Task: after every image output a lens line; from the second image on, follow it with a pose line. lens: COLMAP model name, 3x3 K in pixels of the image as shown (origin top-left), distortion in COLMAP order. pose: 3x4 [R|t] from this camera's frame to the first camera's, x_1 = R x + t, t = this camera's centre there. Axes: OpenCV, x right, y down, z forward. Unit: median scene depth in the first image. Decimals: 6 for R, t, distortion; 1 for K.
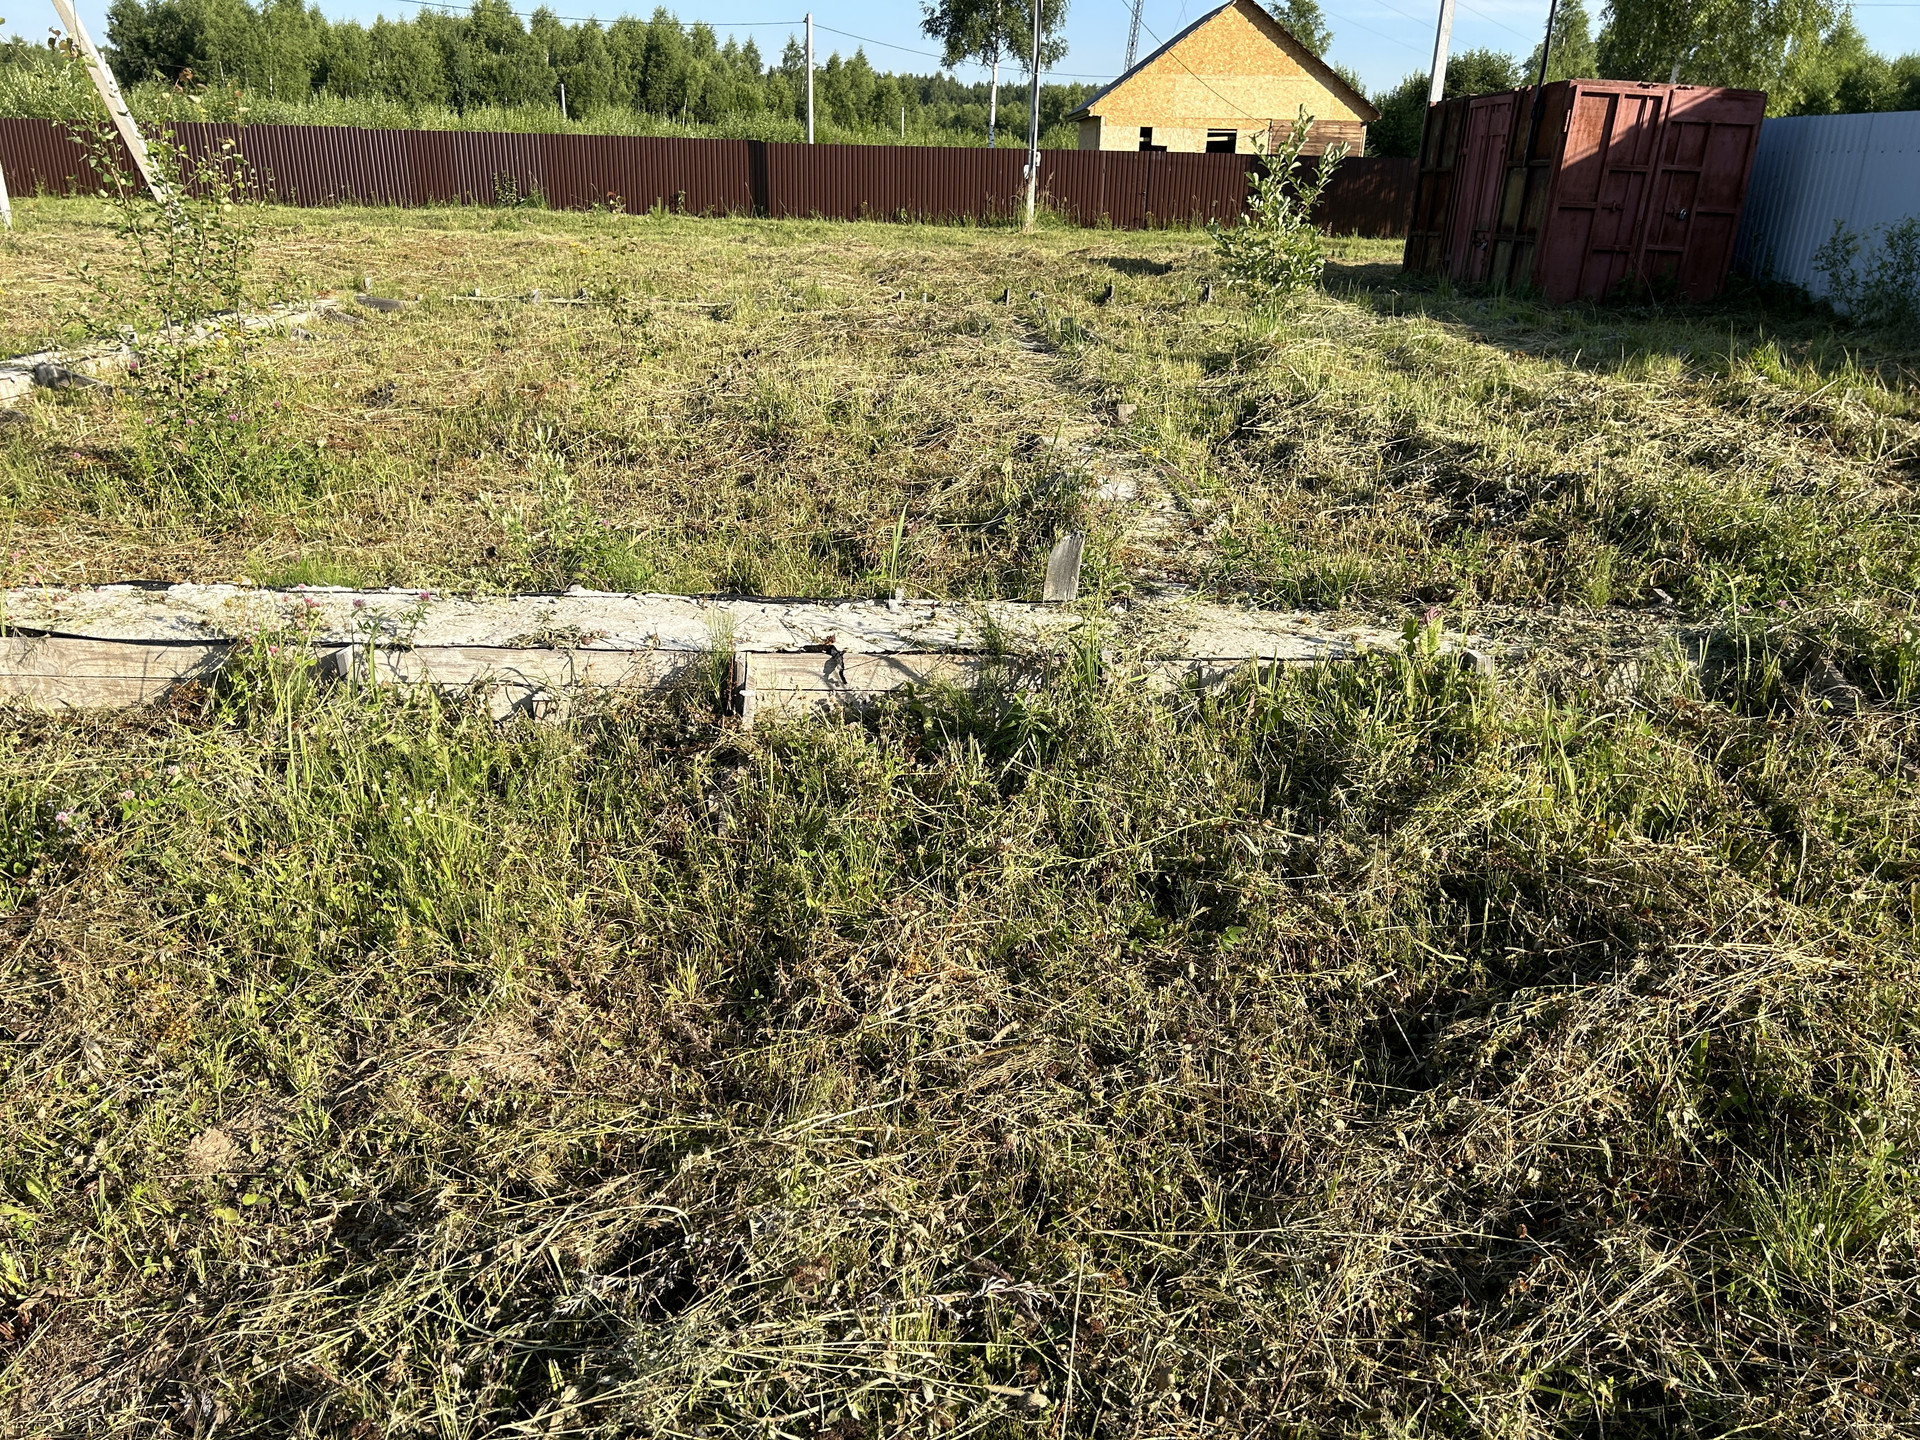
lens RADIAL K [[1432.7, 0, 956.8], [0, 1432.7, 715.5], [0, 0, 1]] dist [0.068636, -0.083210]
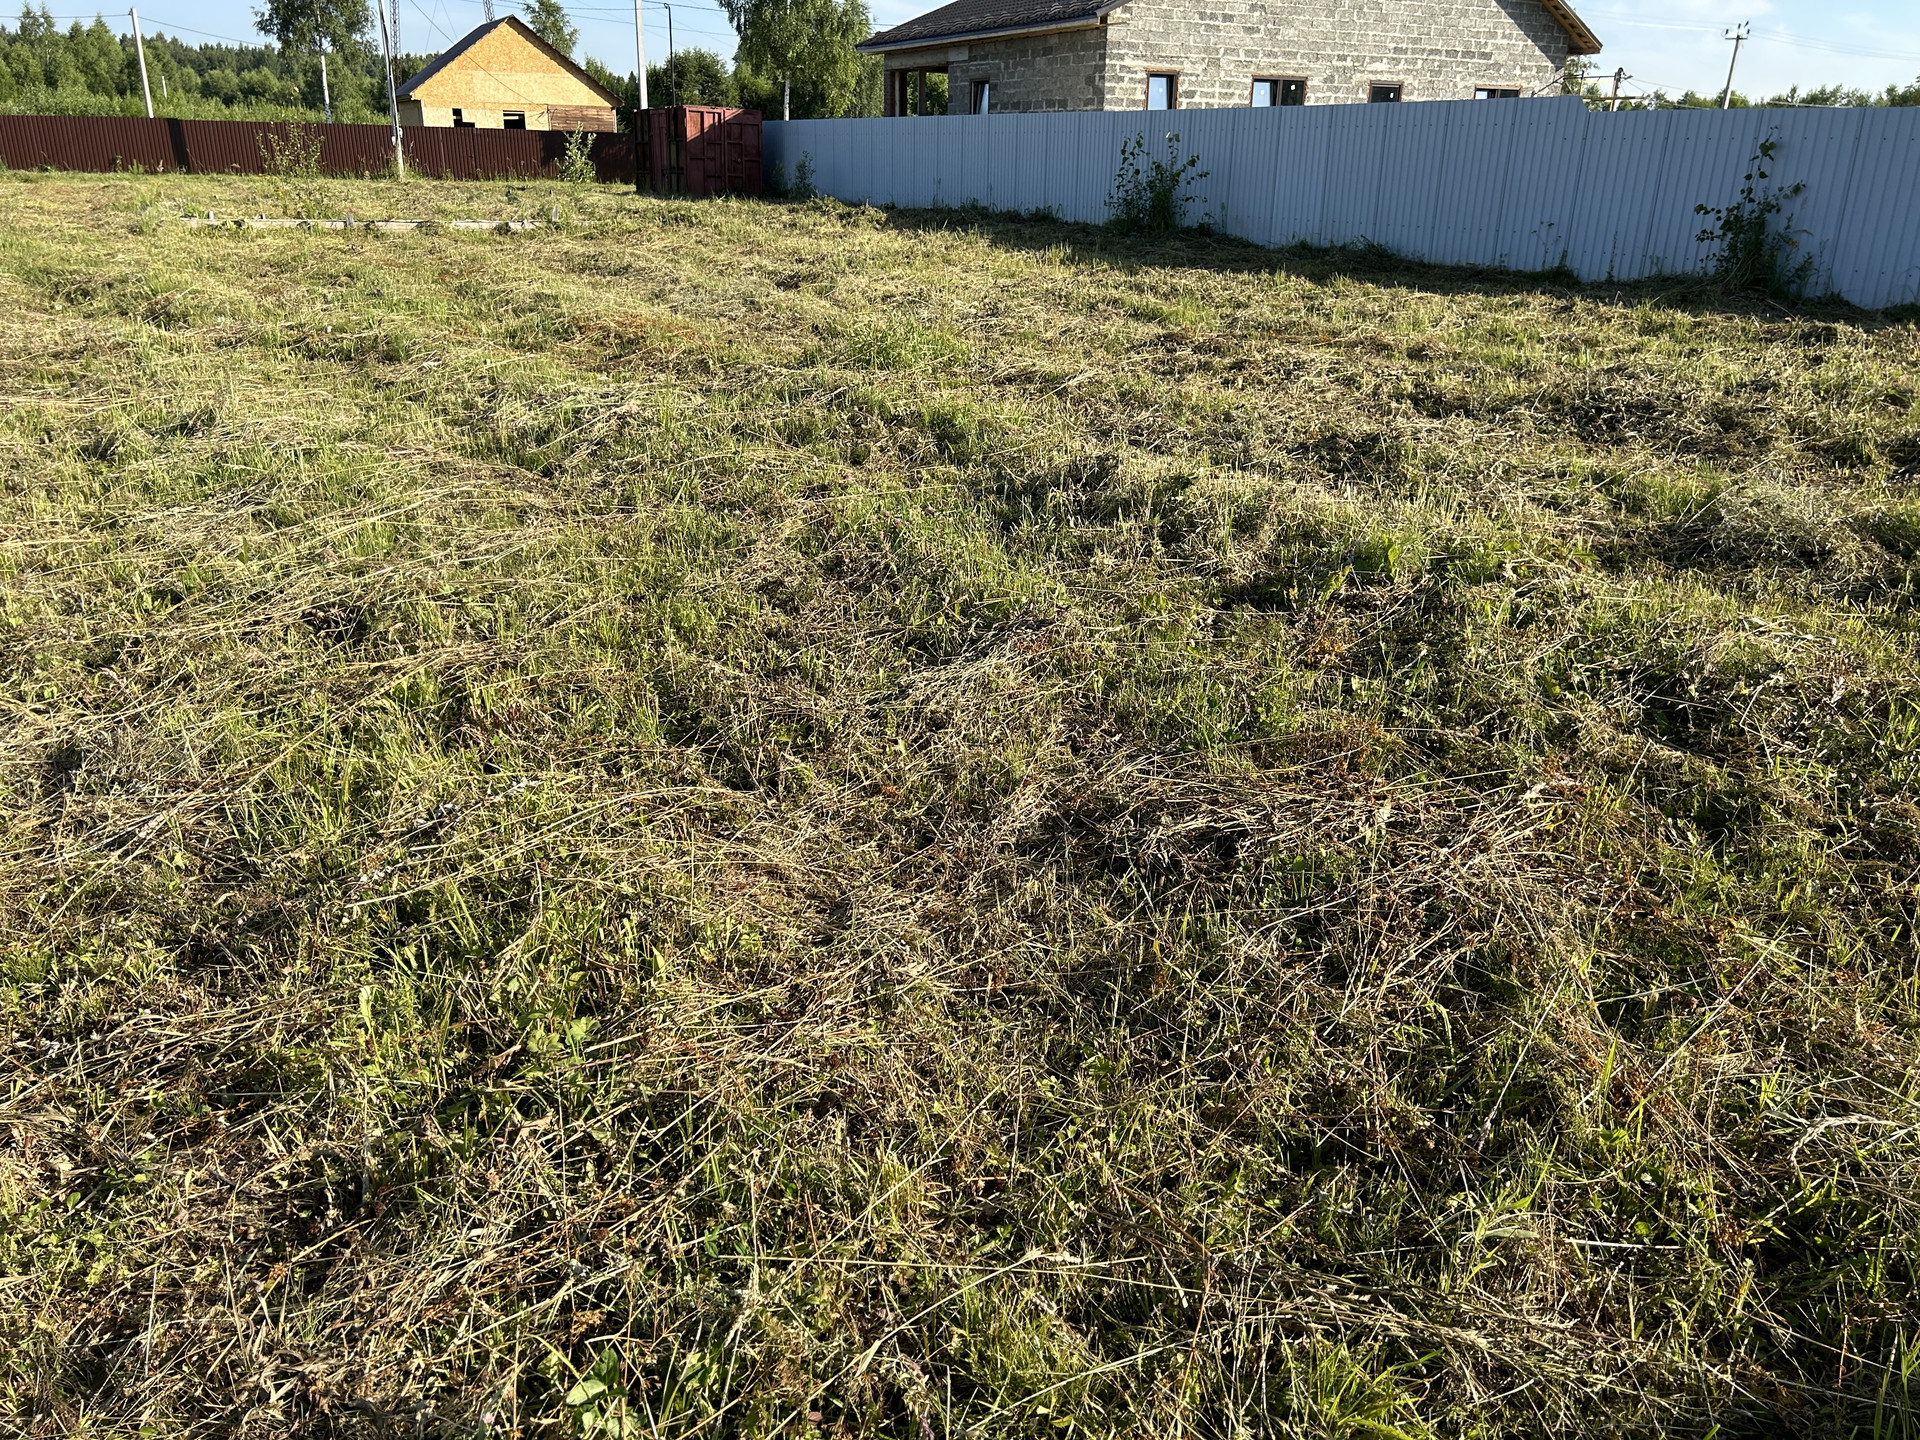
lens RADIAL K [[1432.7, 0, 956.8], [0, 1432.7, 715.5], [0, 0, 1]] dist [0.068636, -0.083210]
pose [[0.894965, -0.165183, 0.414430, -0.110801], [0.157716, 0.986091, 0.052447, 0.166427], [-0.417329, 0.018425, 0.908569, -0.444087]]
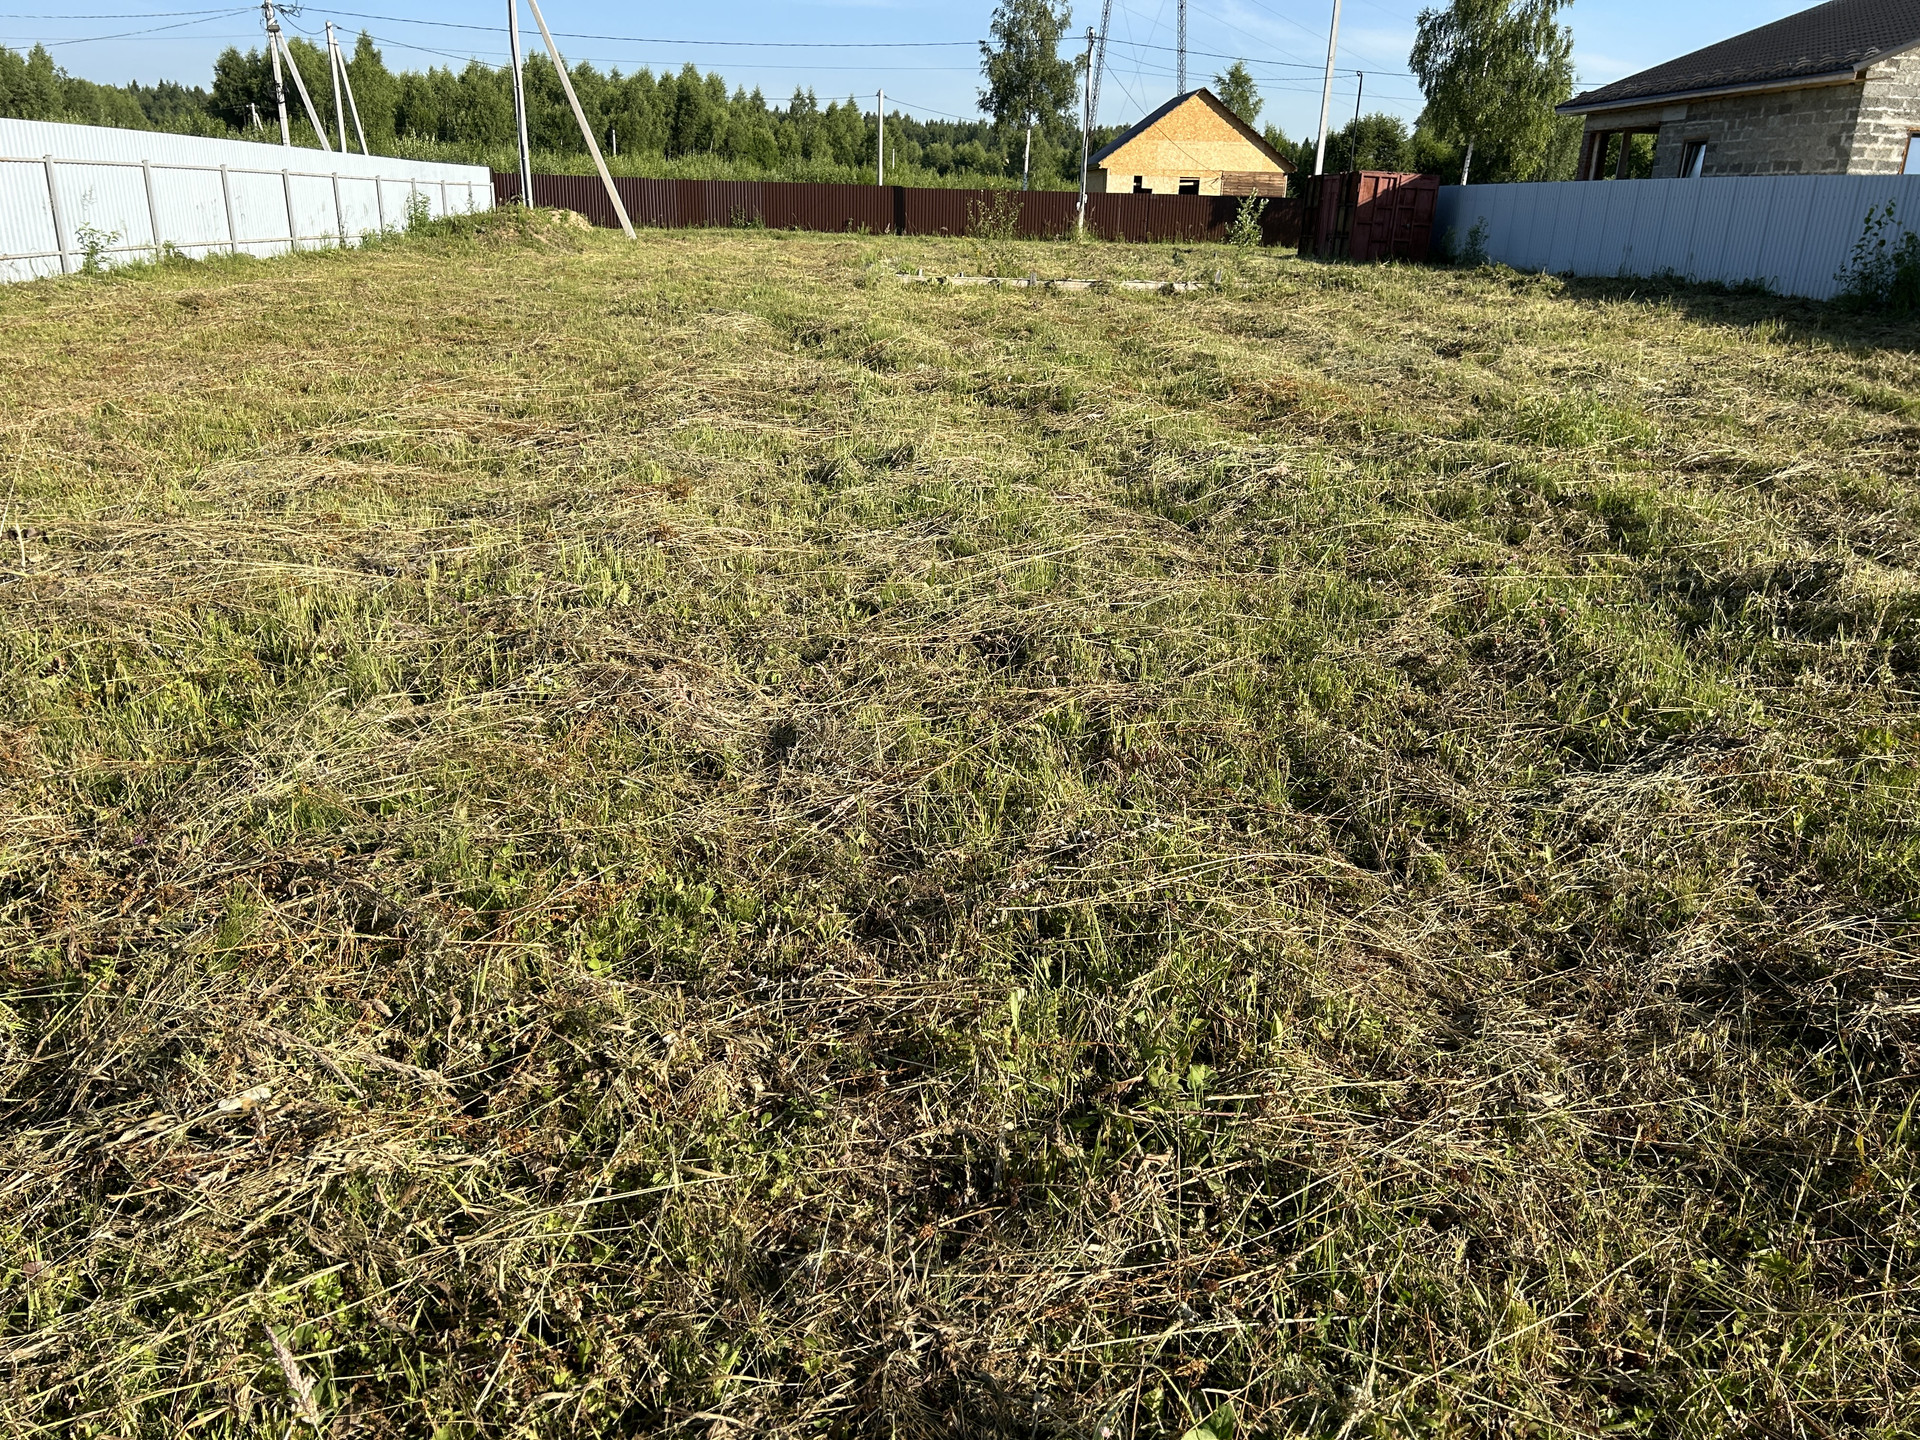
lens RADIAL K [[1432.7, 0, 956.8], [0, 1432.7, 715.5], [0, 0, 1]] dist [0.068636, -0.083210]
pose [[0.999199, -0.009410, 0.038900, -0.114498], [0.010172, 0.999759, -0.019434, 0.165778], [-0.038708, 0.019814, 0.999054, -0.443867]]
